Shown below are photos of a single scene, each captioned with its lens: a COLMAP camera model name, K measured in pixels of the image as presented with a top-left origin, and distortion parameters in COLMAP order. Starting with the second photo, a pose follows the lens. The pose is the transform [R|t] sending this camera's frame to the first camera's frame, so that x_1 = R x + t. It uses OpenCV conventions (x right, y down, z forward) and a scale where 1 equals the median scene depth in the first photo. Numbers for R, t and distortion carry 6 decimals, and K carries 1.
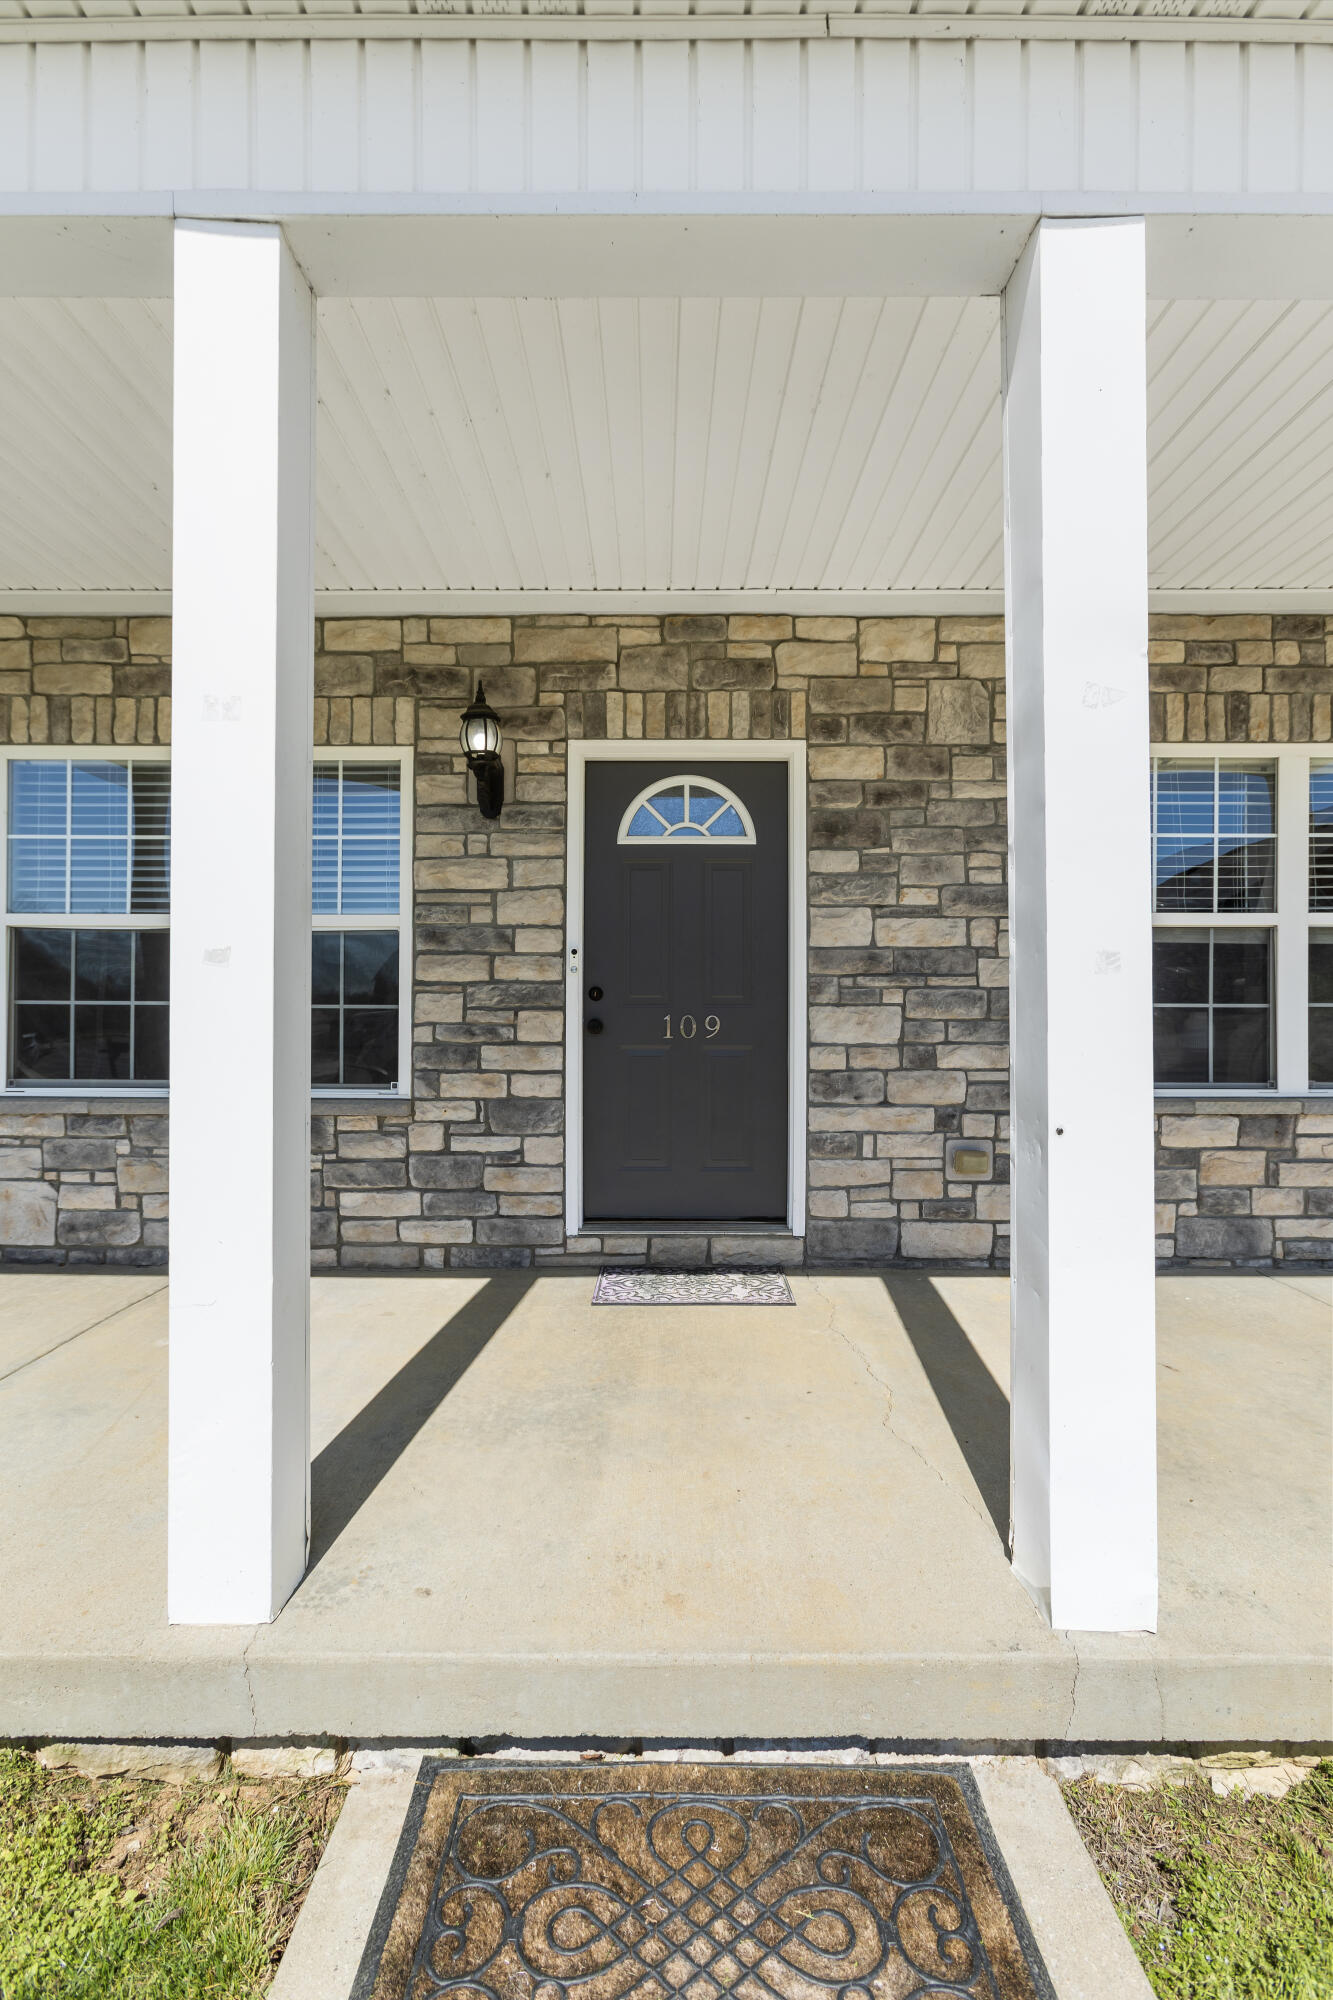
lens RADIAL K [[873.2, 0, 664.4], [0, 873.2, 1005.6], [0, 0, 1]] dist [-0.013523, 0.007080]
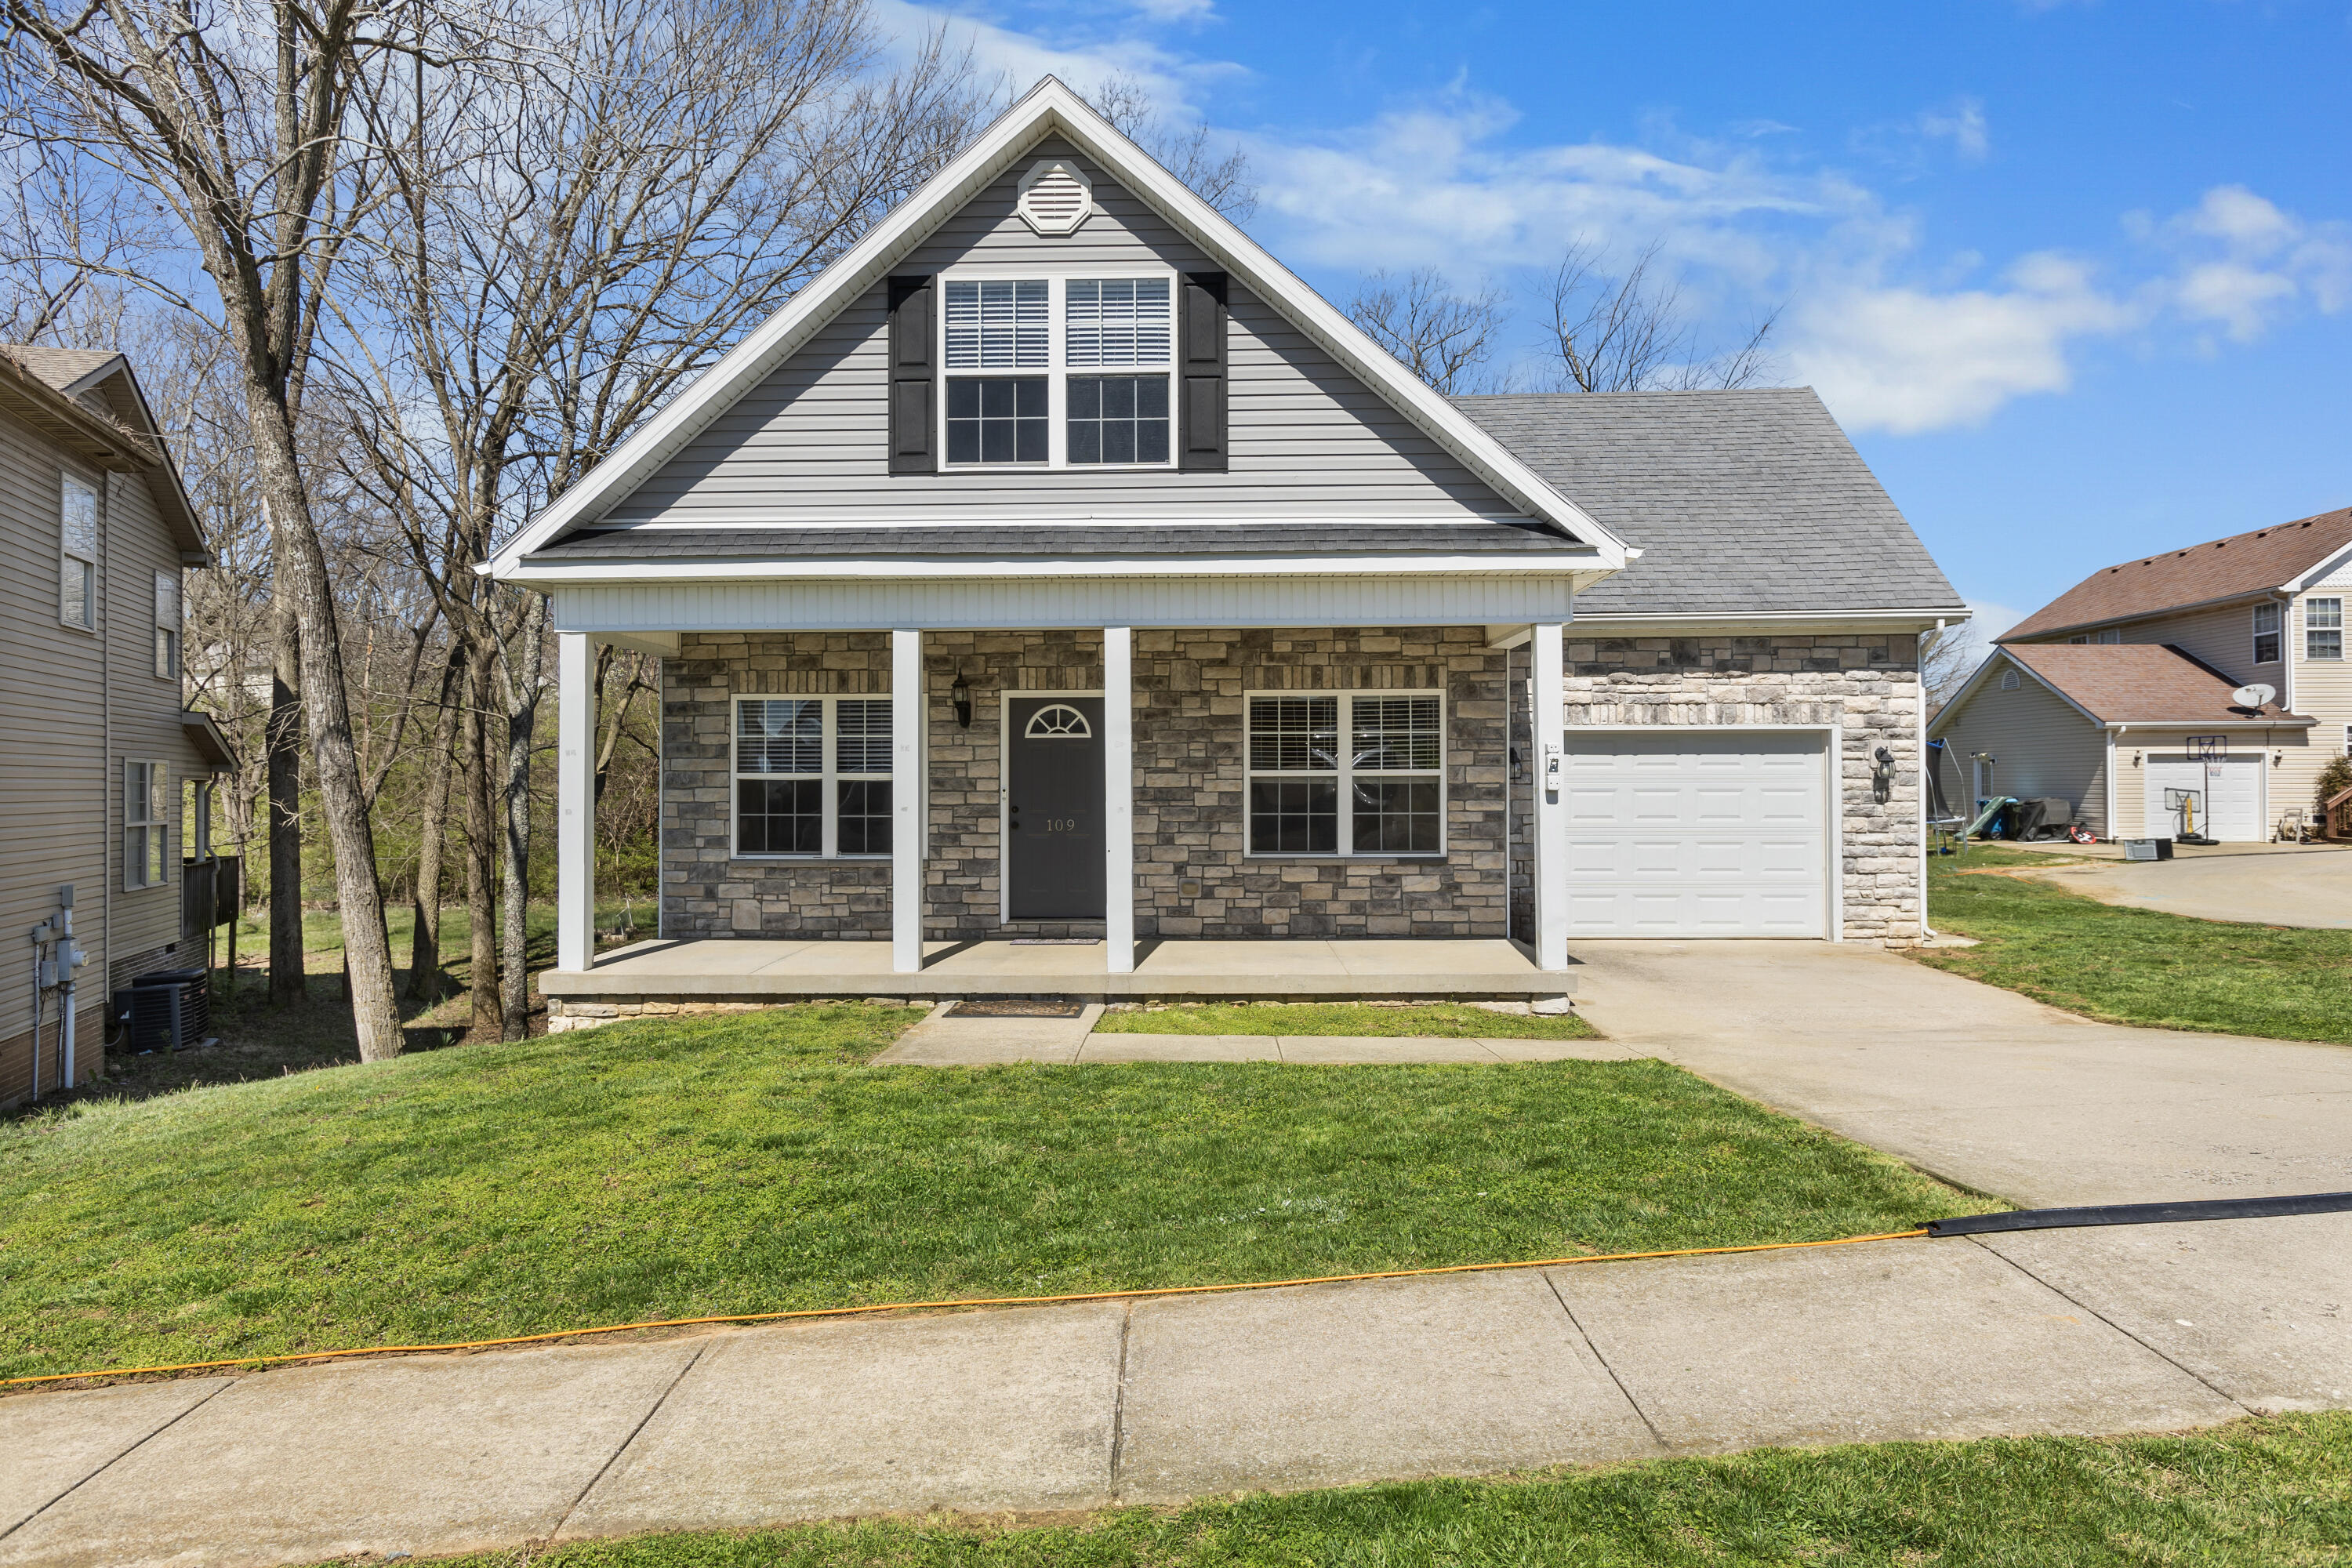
lens RADIAL K [[1441.6, 0, 1176.7], [0, 1441.6, 785.4], [0, 0, 1]] dist [-0.007633, 0.000269]
pose [[0.999517, -0.004820, -0.030700, 0.424815], [0.004789, 0.999988, -0.001081, -0.067246], [0.030705, 0.000934, 0.999528, -2.498626]]
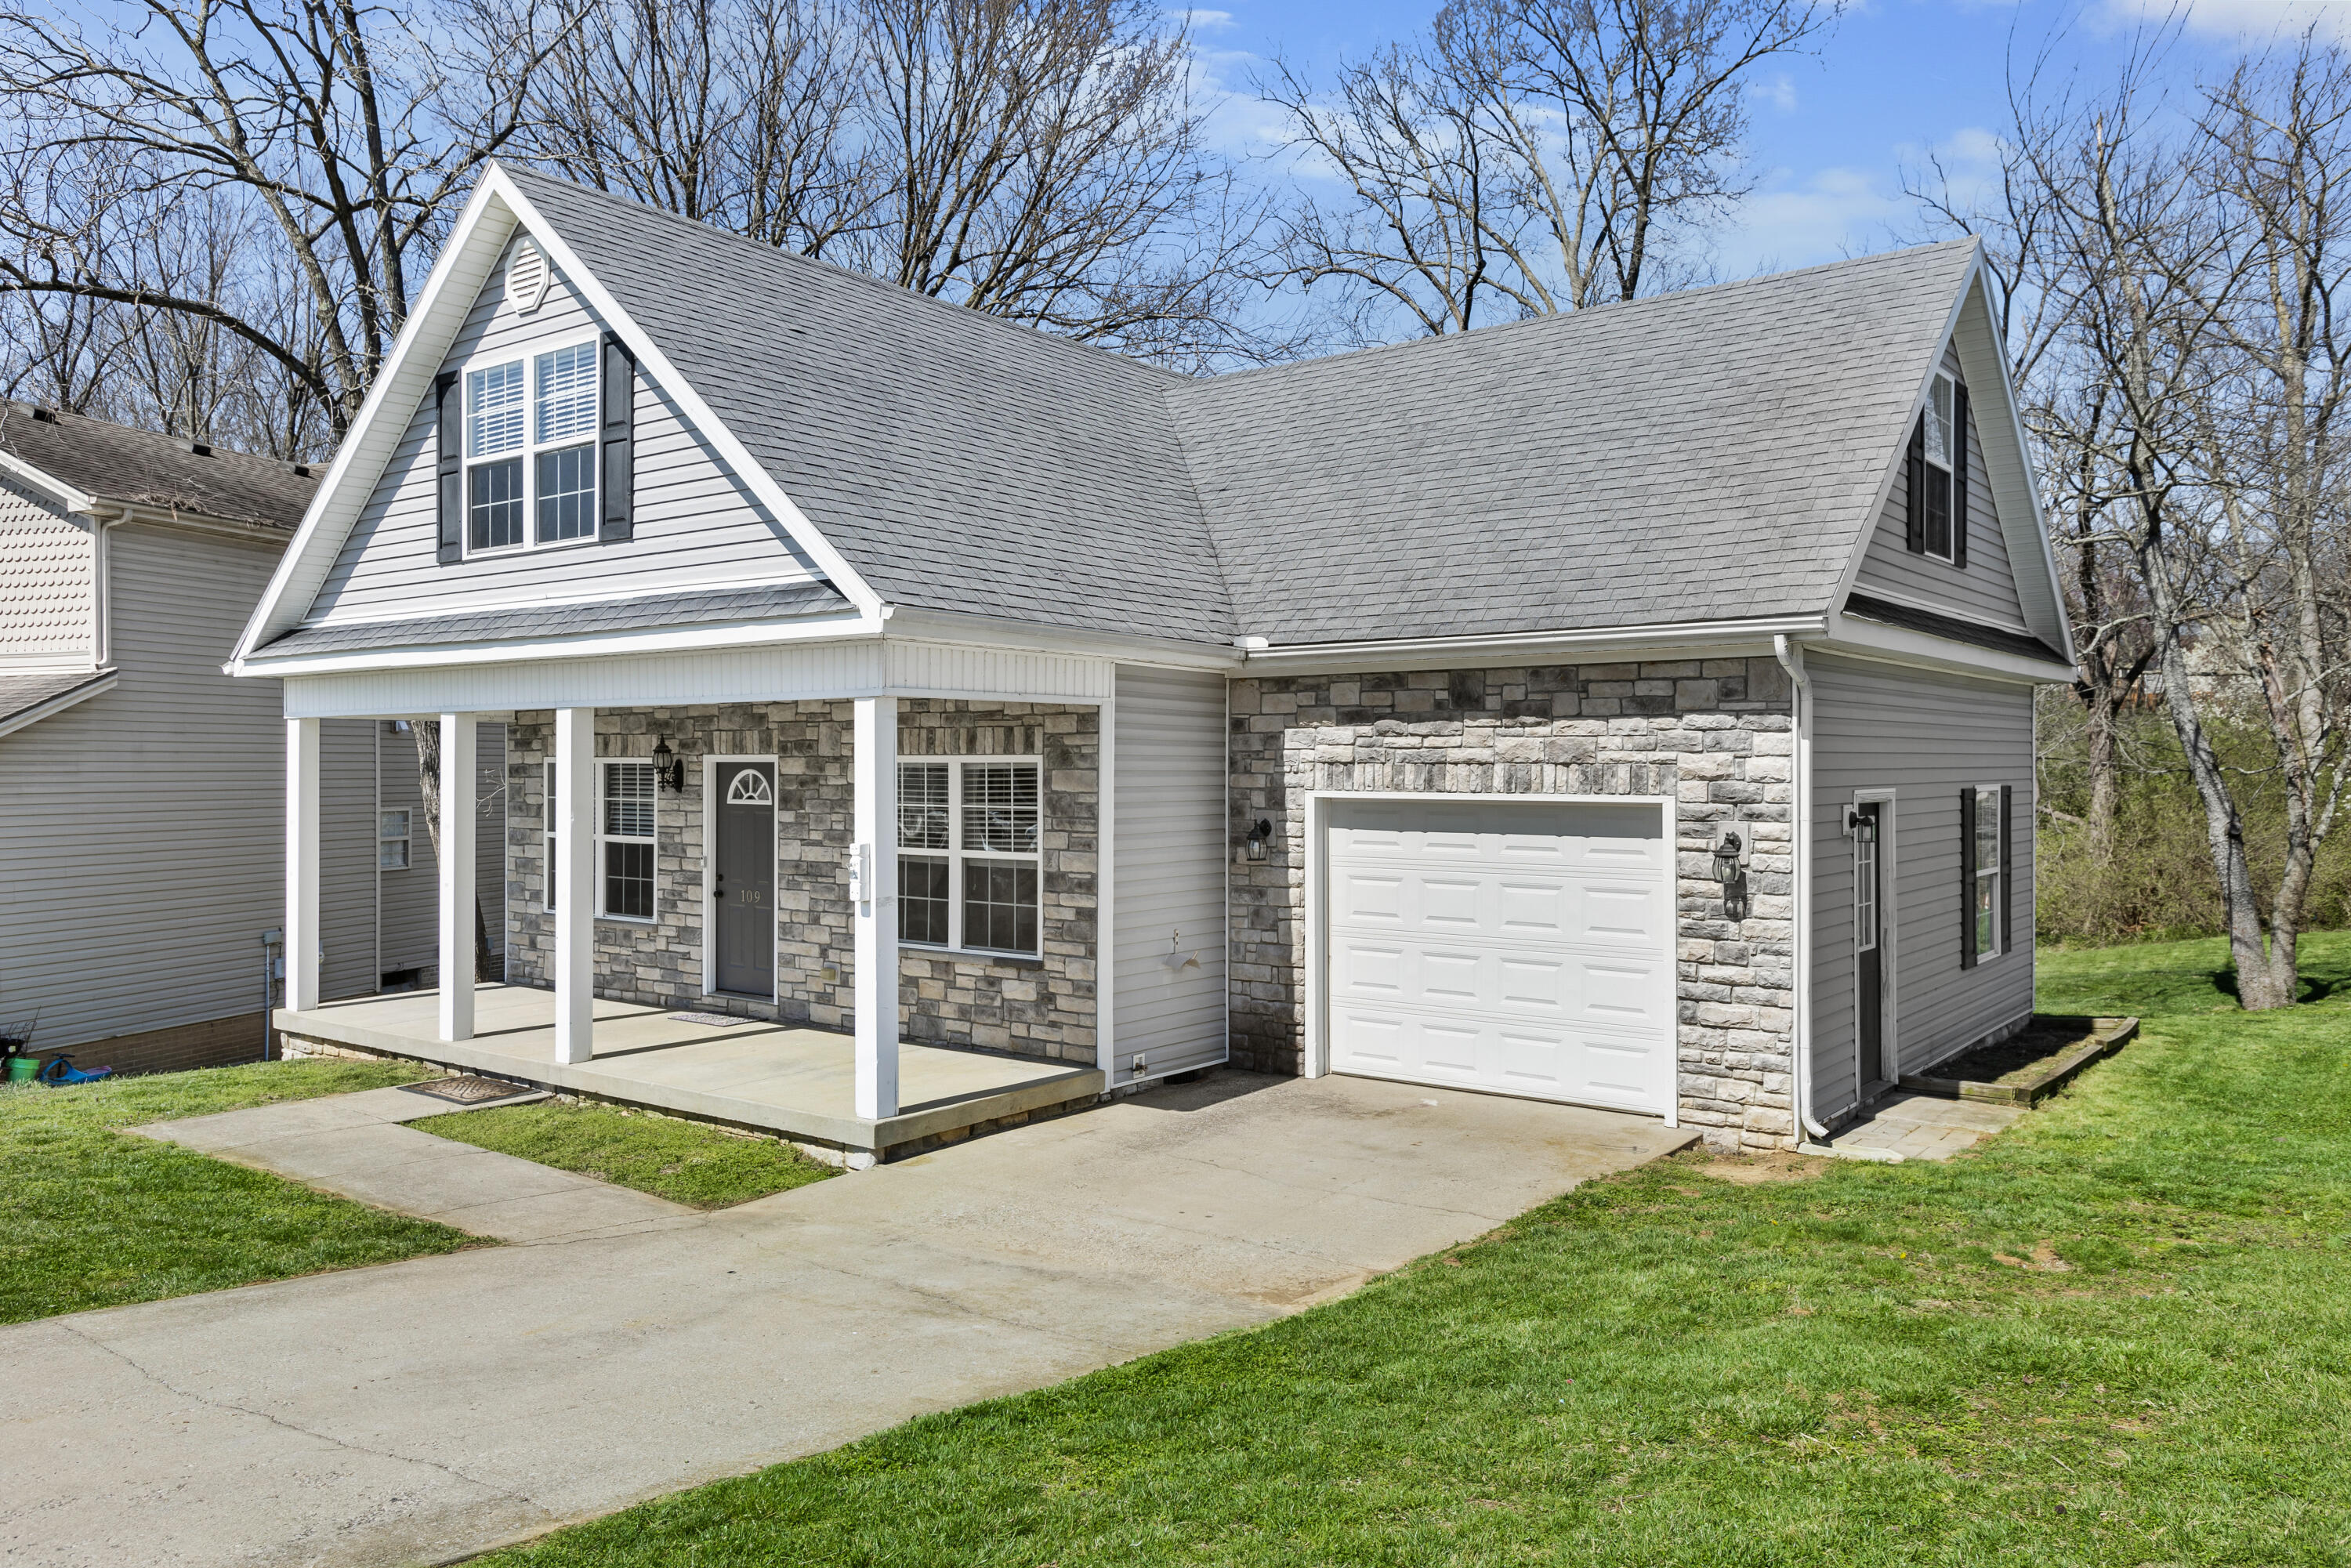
lens RADIAL K [[1698.5, 0, 1171.8], [0, 1698.5, 776.2], [0, 0, 1]] dist [0.002165, 0.002847]
pose [[0.790347, 0.004869, -0.612640, 3.226173], [-0.000022, 0.999969, 0.007918, -0.285983], [0.612659, -0.006244, 0.790322, -1.493902]]
